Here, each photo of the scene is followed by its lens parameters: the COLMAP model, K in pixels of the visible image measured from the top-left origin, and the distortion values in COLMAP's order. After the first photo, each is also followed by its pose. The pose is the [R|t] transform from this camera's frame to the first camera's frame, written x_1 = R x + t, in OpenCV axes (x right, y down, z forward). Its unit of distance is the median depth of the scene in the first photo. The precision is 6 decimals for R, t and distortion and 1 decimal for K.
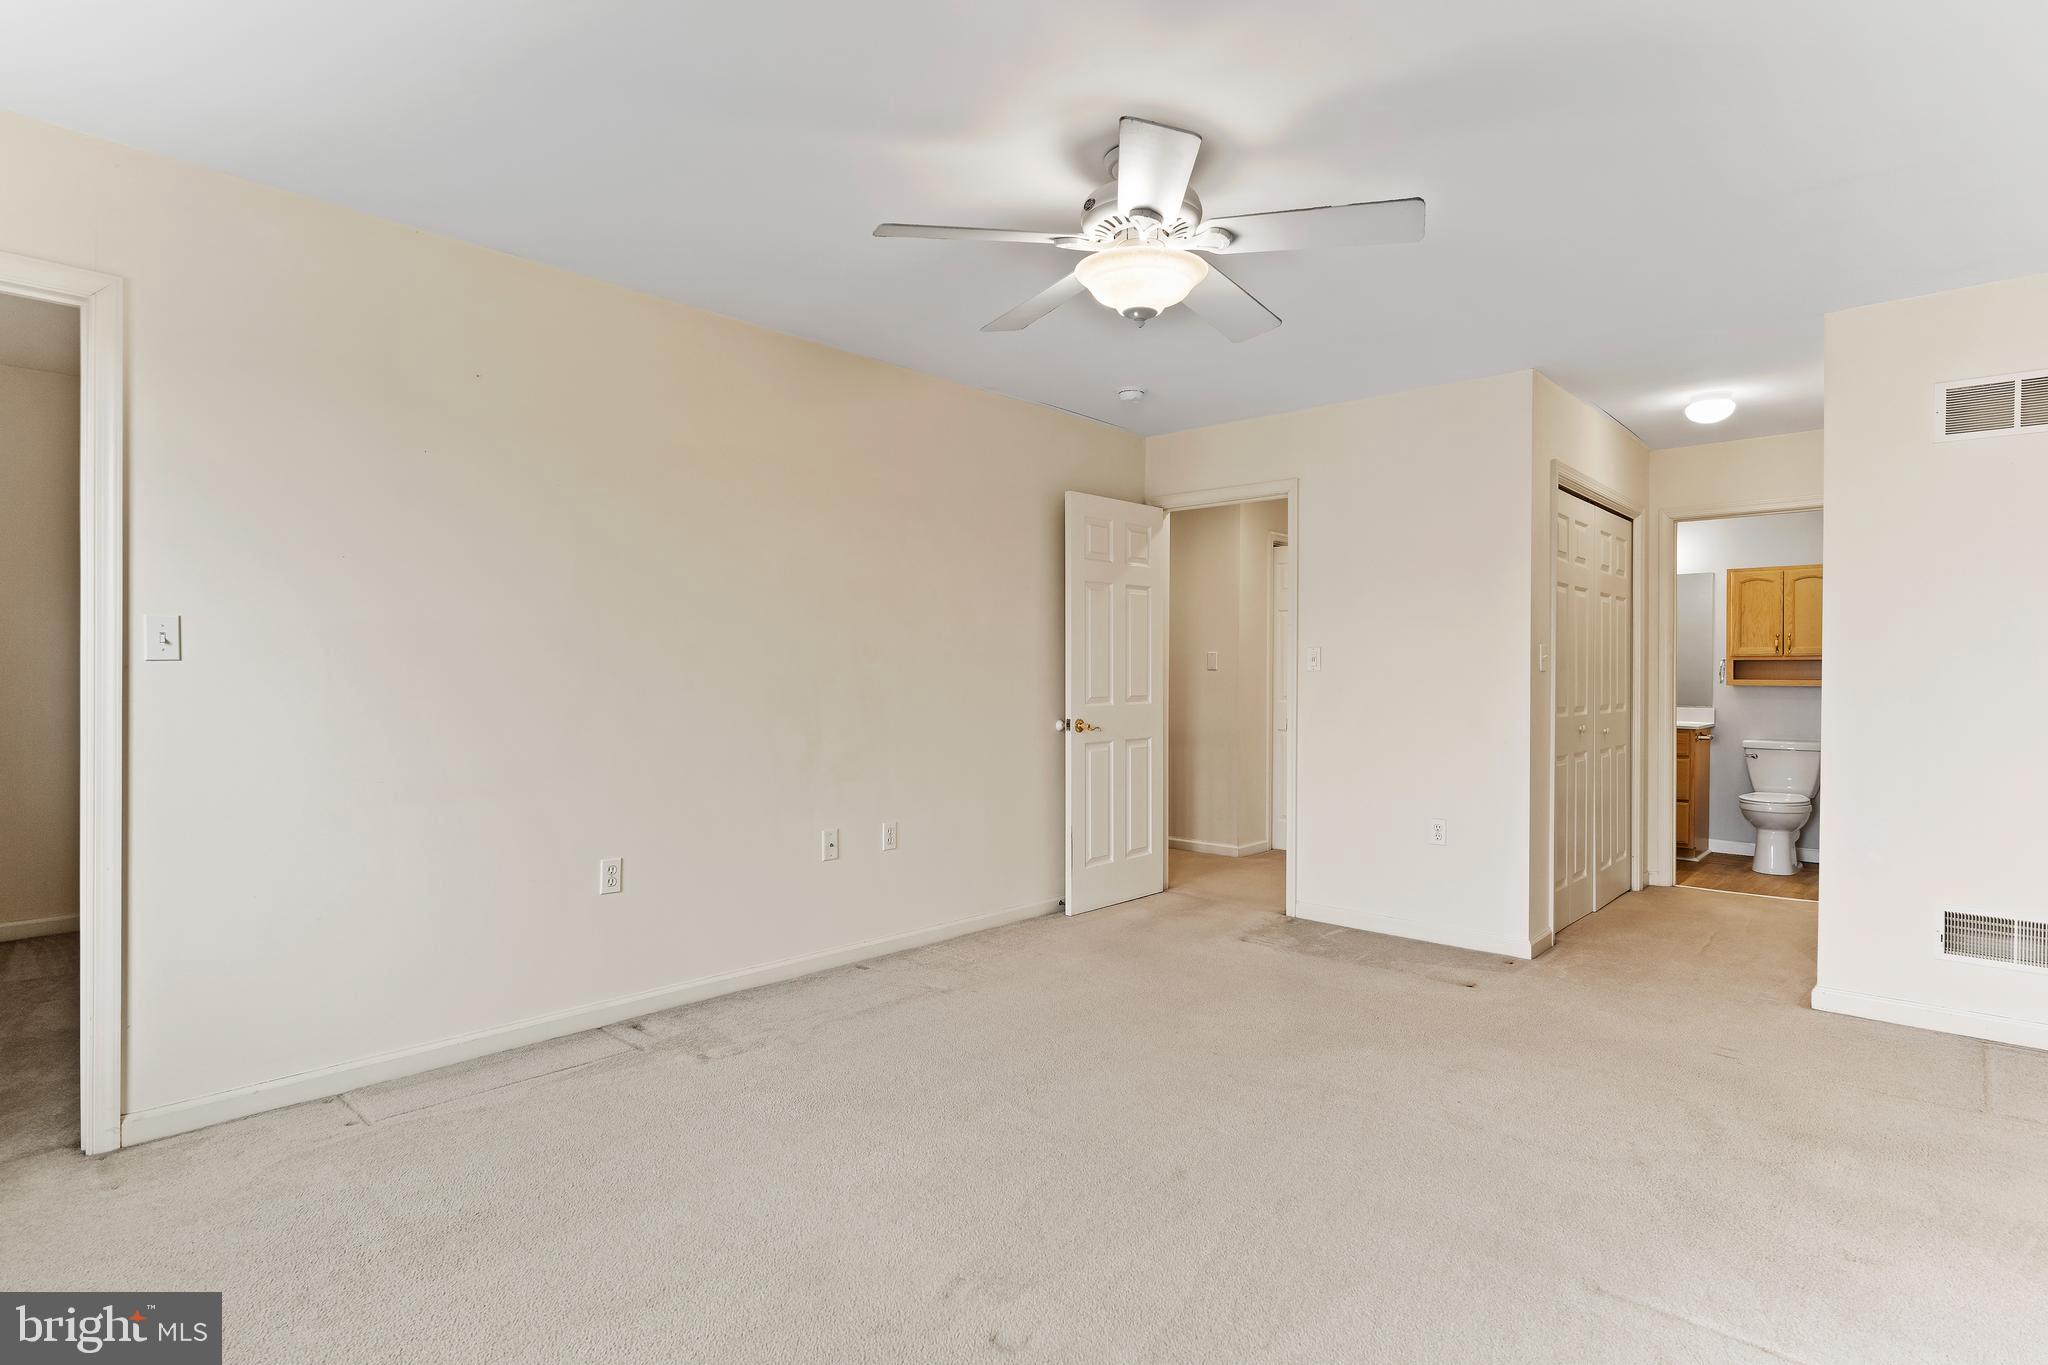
lens RADIAL K [[1050.1, 0, 1018.5], [0, 1050.1, 682.5], [0, 0, 1]] dist [-0.007354, 0.004300]
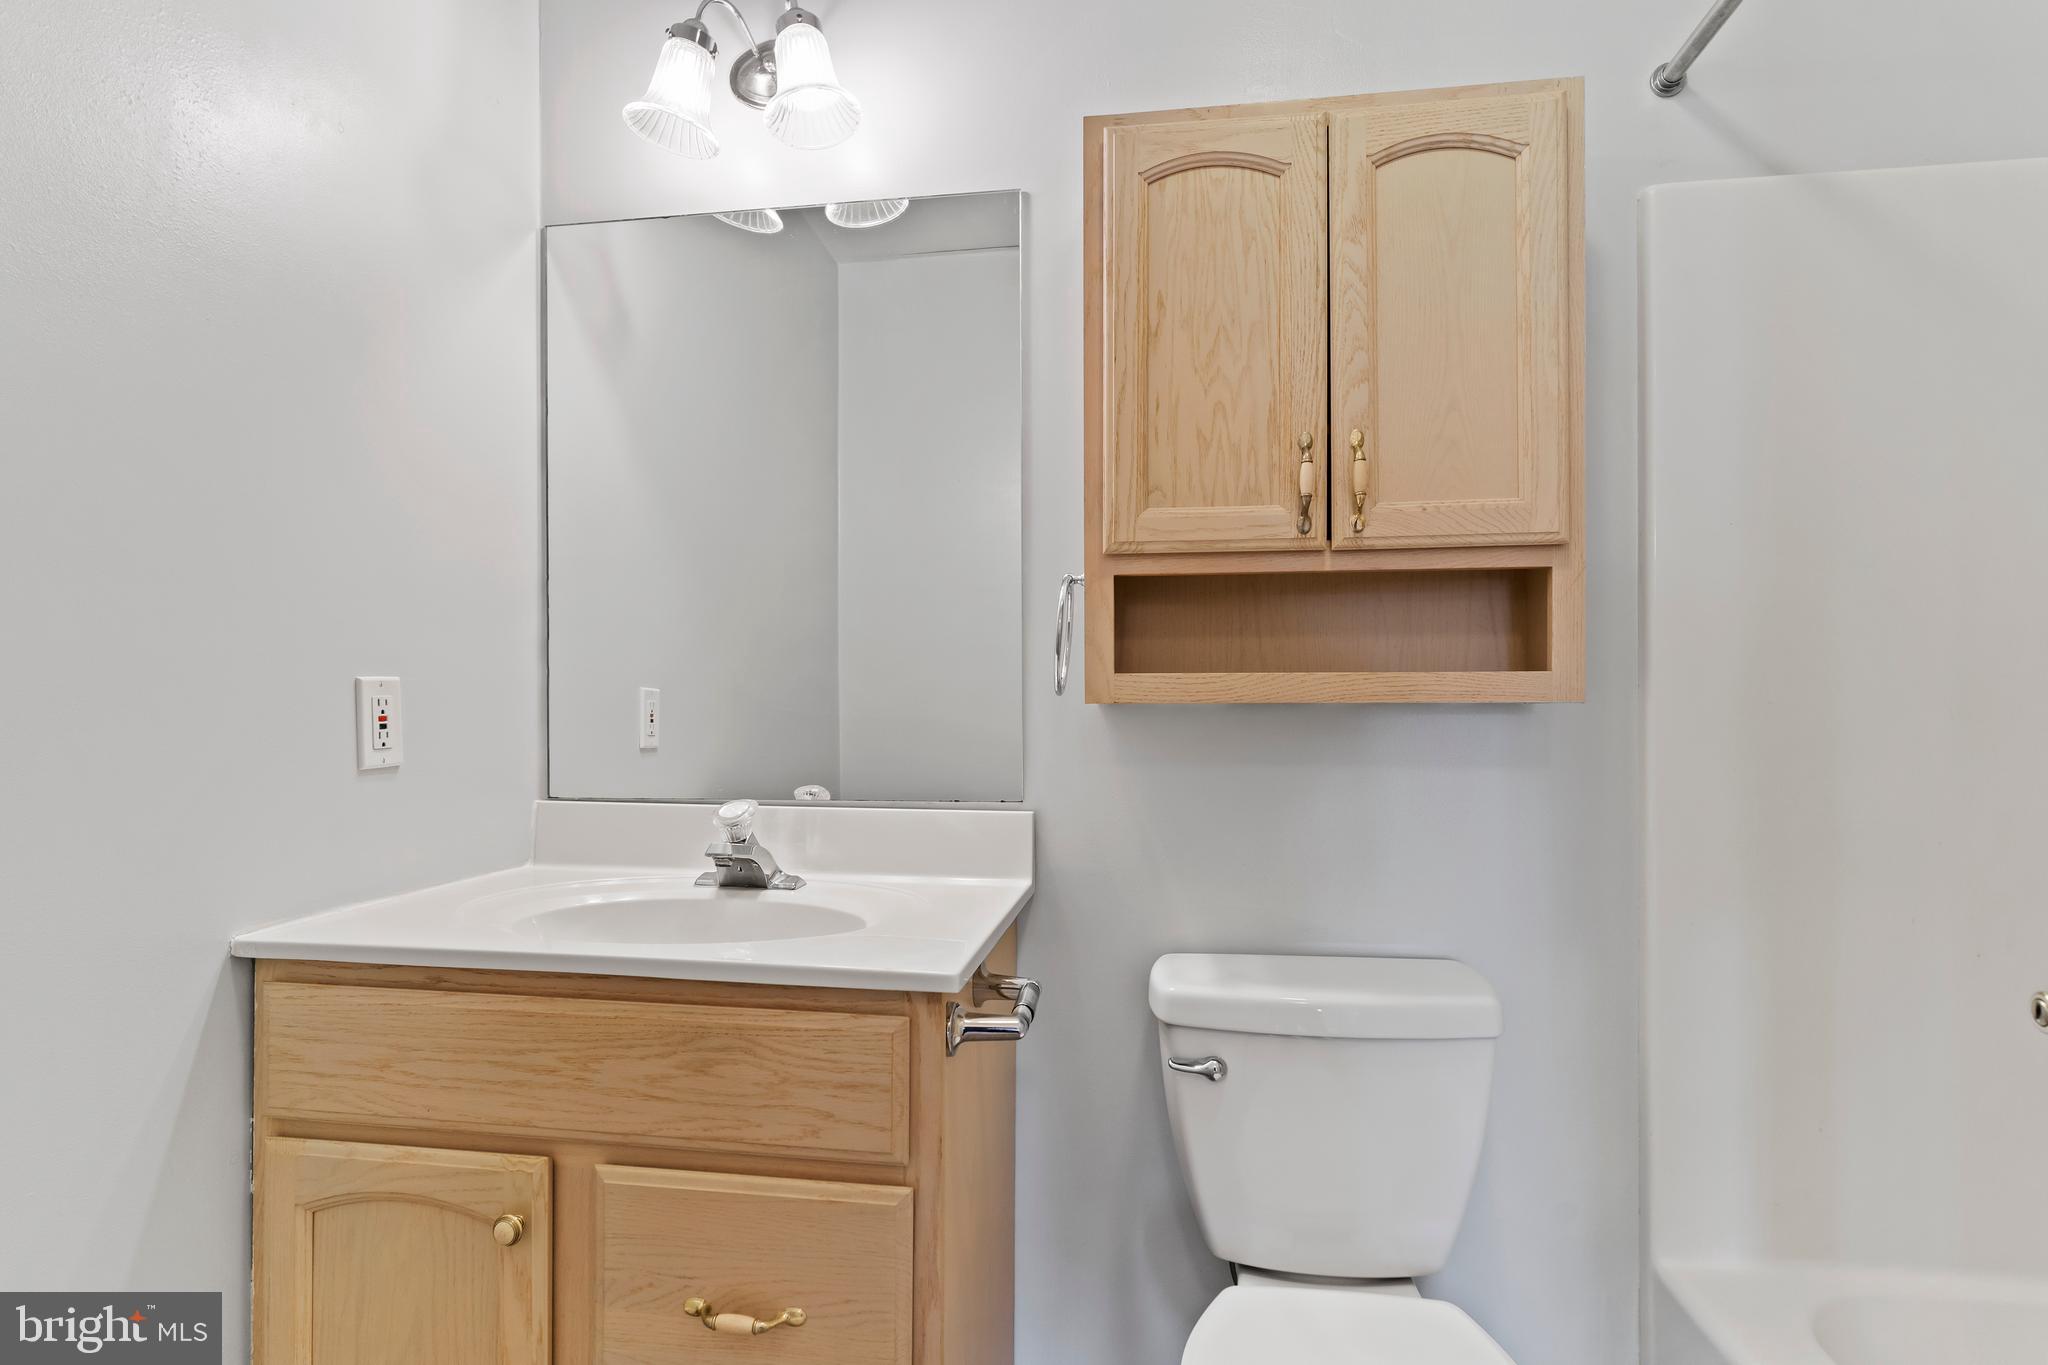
lens RADIAL K [[1050.1, 0, 1035.1], [0, 1050.1, 684.1], [0, 0, 1]] dist [-0.007354, 0.004300]
pose [[0.818486, 0.007839, 0.574472, 0.567377], [0.007699, 0.999668, -0.024609, 0.003988], [-0.574474, 0.024565, 0.818154, 0.863277]]
